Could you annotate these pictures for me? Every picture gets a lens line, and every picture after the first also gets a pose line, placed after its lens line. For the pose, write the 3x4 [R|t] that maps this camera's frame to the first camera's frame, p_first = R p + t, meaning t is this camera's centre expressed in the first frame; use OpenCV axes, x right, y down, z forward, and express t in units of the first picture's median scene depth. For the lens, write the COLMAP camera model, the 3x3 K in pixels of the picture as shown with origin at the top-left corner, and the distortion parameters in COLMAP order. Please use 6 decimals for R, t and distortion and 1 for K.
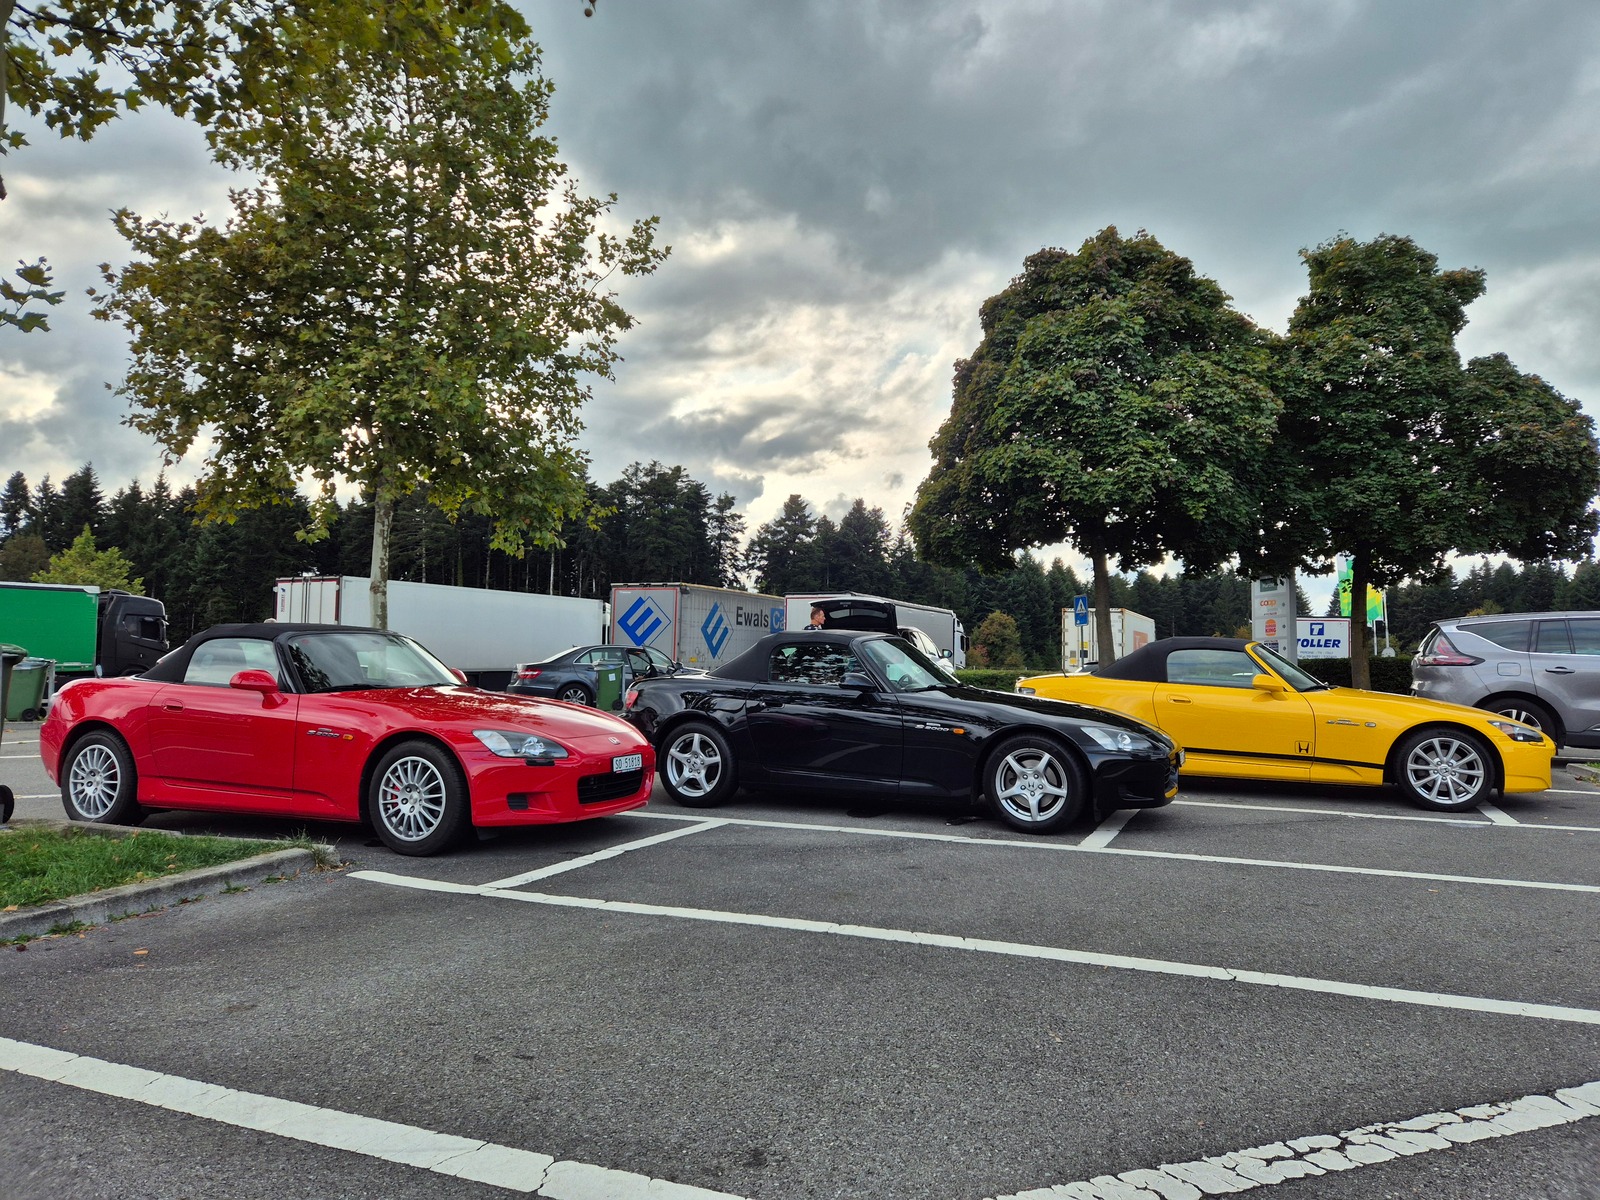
lens RADIAL K [[1045.4, 0, 798.2], [0, 1045.4, 595.0], [0, 0, 1]] dist [0.057735, -0.040533]
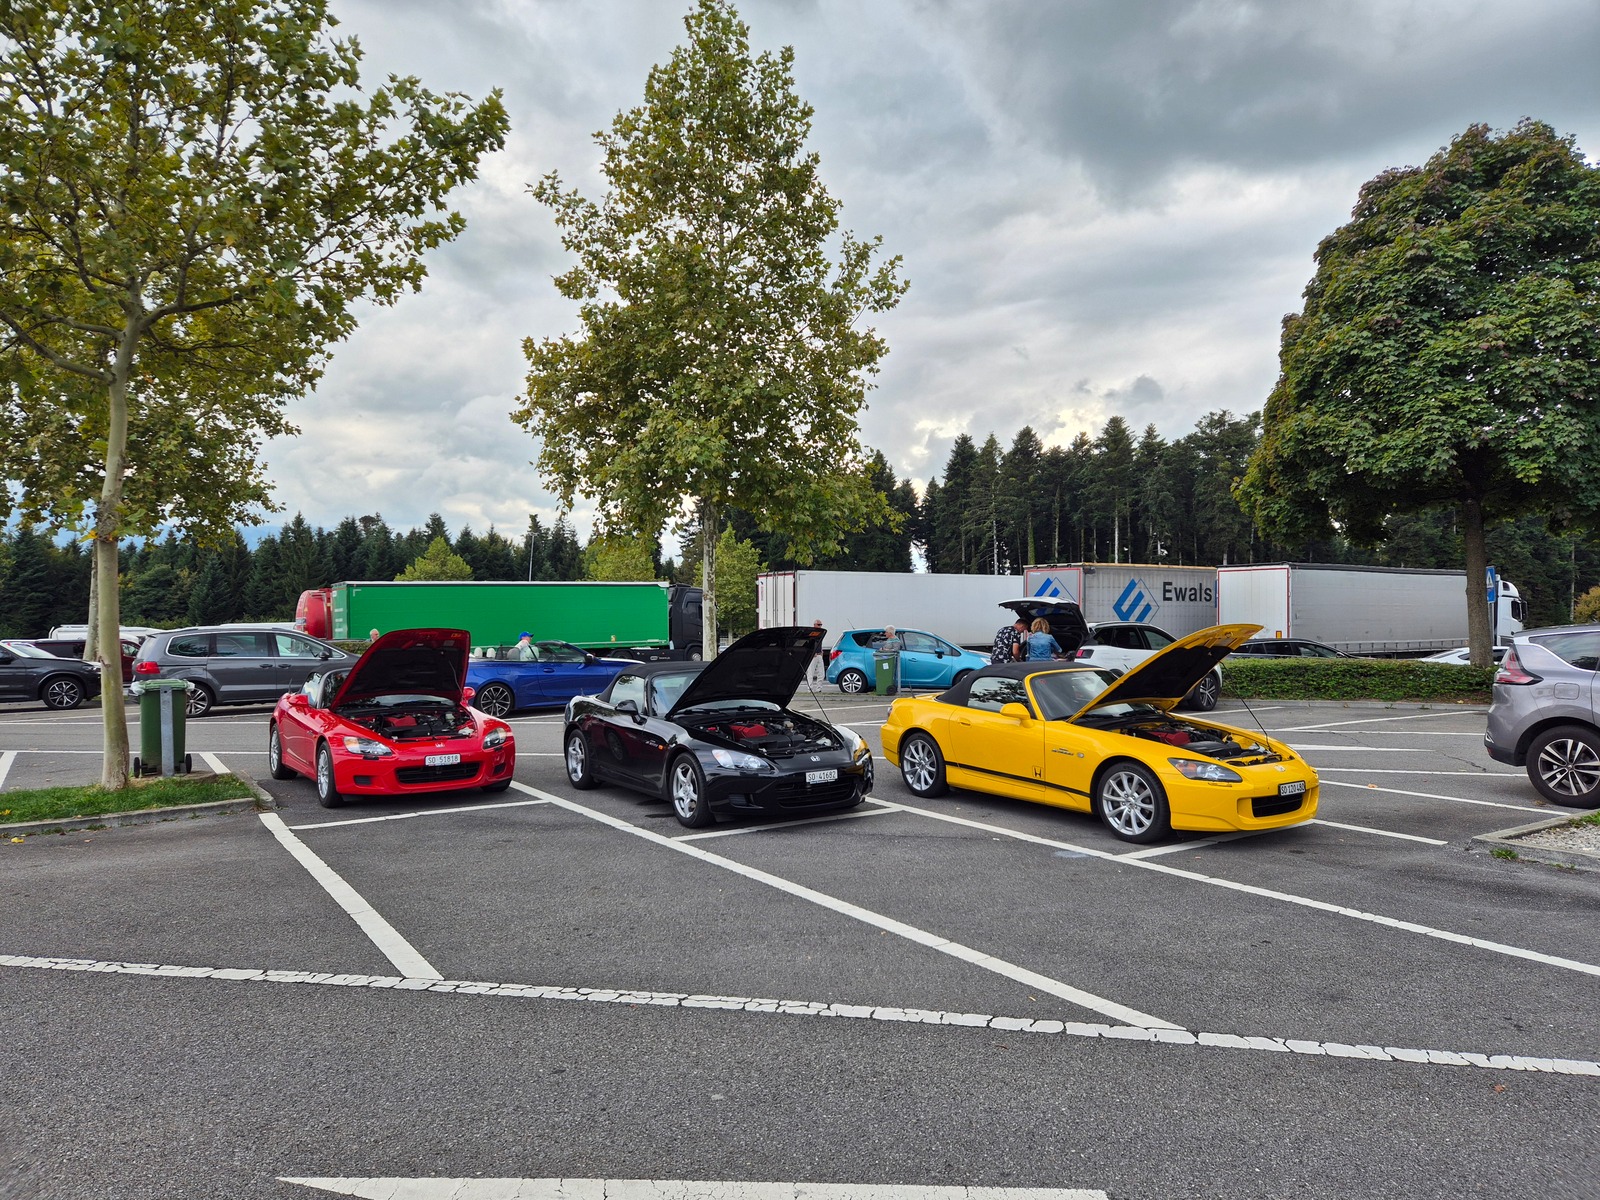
lens RADIAL K [[1045.4, 0, 798.2], [0, 1045.4, 595.0], [0, 0, 1]] dist [0.057735, -0.040533]
pose [[0.844806, -0.027060, -0.534388, 0.339979], [0.046494, 0.998655, 0.022932, -0.028602], [0.533049, -0.044219, 0.844928, -0.009245]]
